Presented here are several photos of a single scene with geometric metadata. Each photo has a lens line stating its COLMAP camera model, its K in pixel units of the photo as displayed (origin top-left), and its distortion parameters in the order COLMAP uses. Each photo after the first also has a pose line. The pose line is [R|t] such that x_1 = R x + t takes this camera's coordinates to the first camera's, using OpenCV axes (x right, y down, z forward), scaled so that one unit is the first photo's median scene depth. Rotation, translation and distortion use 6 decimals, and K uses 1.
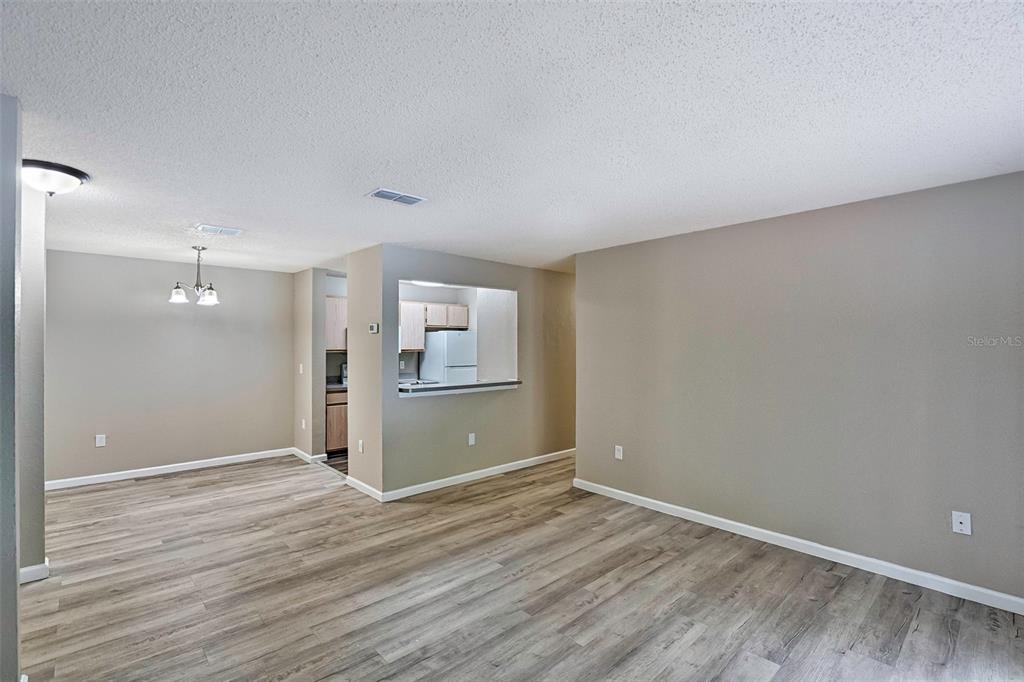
lens RADIAL K [[477.3, 0, 510.0], [0, 477.3, 344.3], [0, 0, 1]] dist [-0.002047, 0.001023]
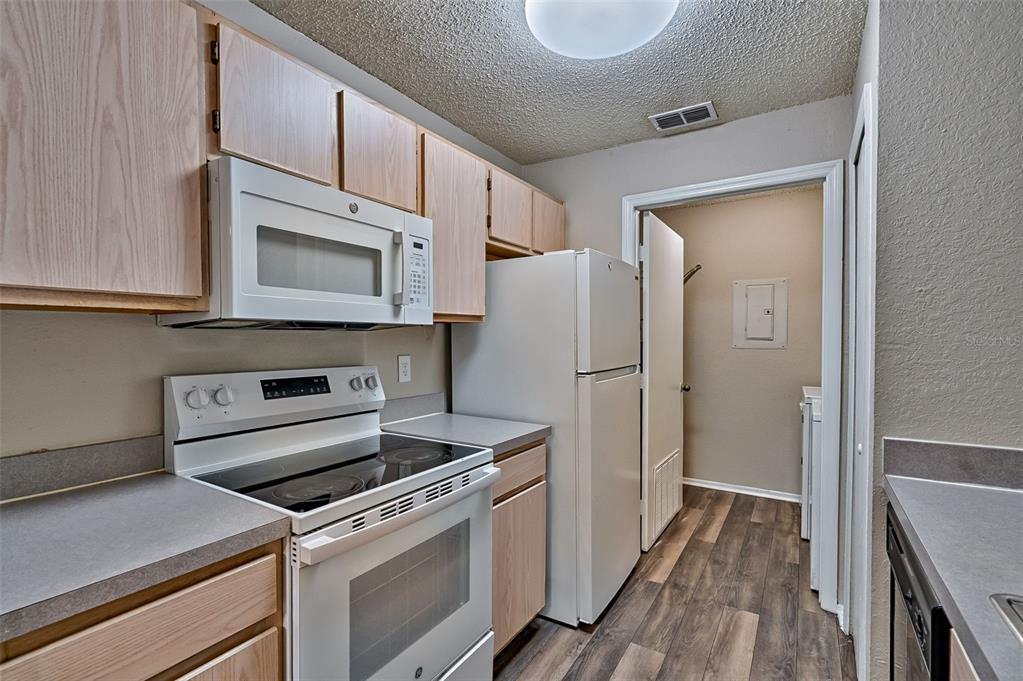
lens RADIAL K [[476.8, 0, 509.5], [0, 476.8, 343.8], [0, 0, 1]] dist [-0.002047, 0.001023]
pose [[0.966537, -0.006711, 0.256440, -0.436799], [0.001827, 0.999812, 0.019278, 0.040530], [-0.256521, -0.018164, 0.966368, 1.265483]]
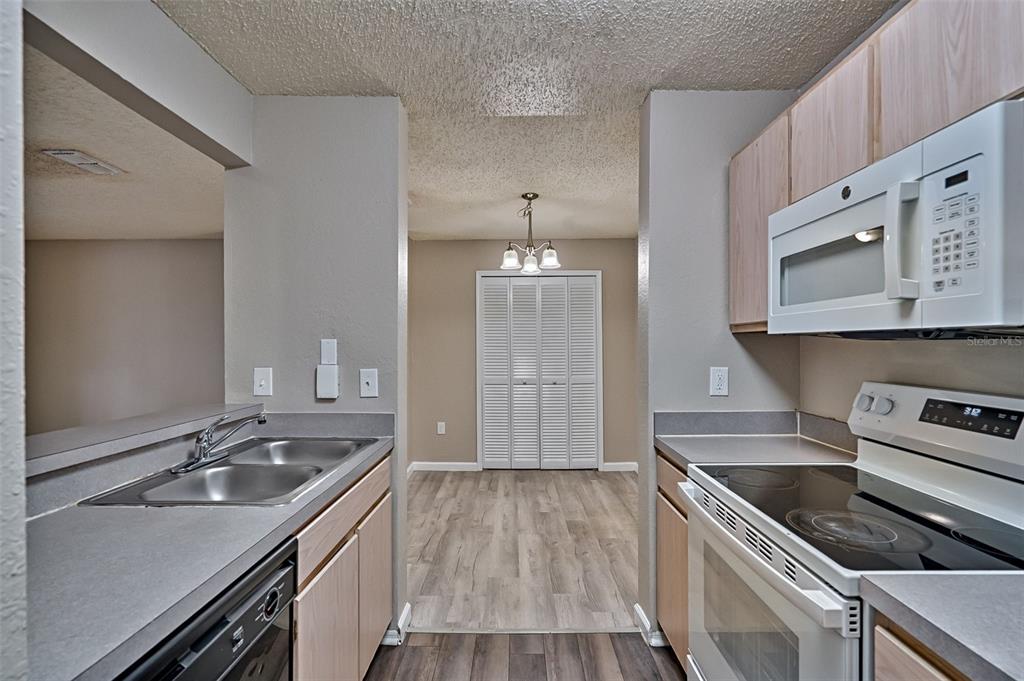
lens RADIAL K [[478.1, 0, 511.9], [0, 478.1, 347.4], [0, 0, 1]] dist [-0.000487, -0.000079]
pose [[-0.691283, 0.004767, -0.722568, -0.098860], [0.003060, 0.999989, 0.003669, 0.039316], [0.722578, 0.000325, -0.691290, 1.700356]]
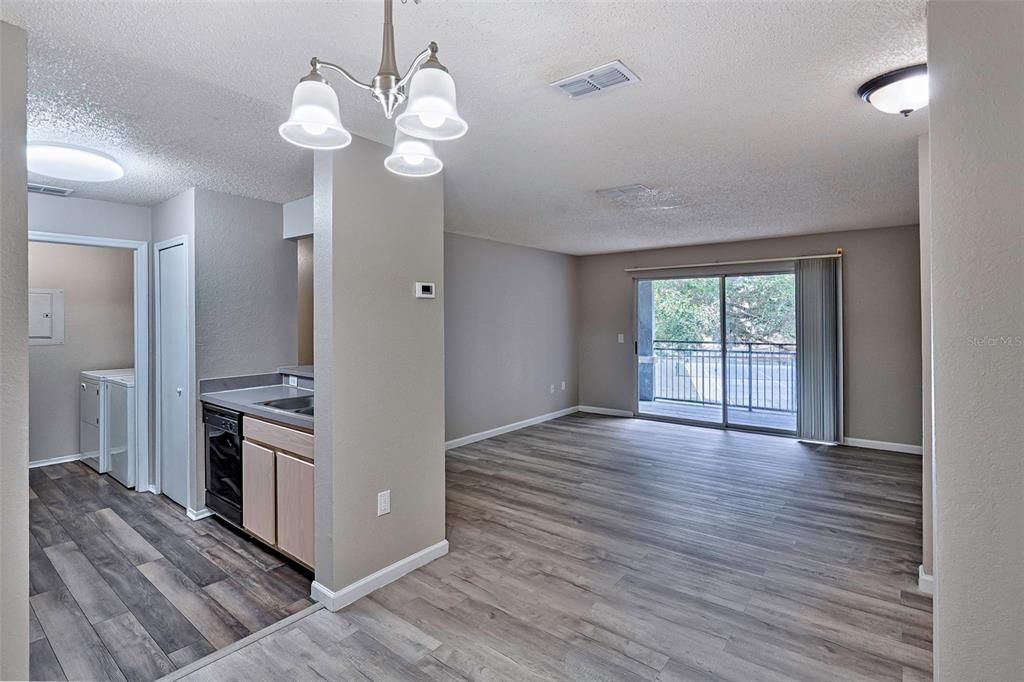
lens RADIAL K [[480.8, 0, 503.4], [0, 480.8, 315.4], [0, 0, 1]] dist [0.000381, 0.000077]
pose [[-0.147771, 0.002697, 0.989018, -1.027901], [0.000951, 0.999996, -0.002585, 0.000178], [-0.989021, 0.000558, -0.147773, 1.109950]]
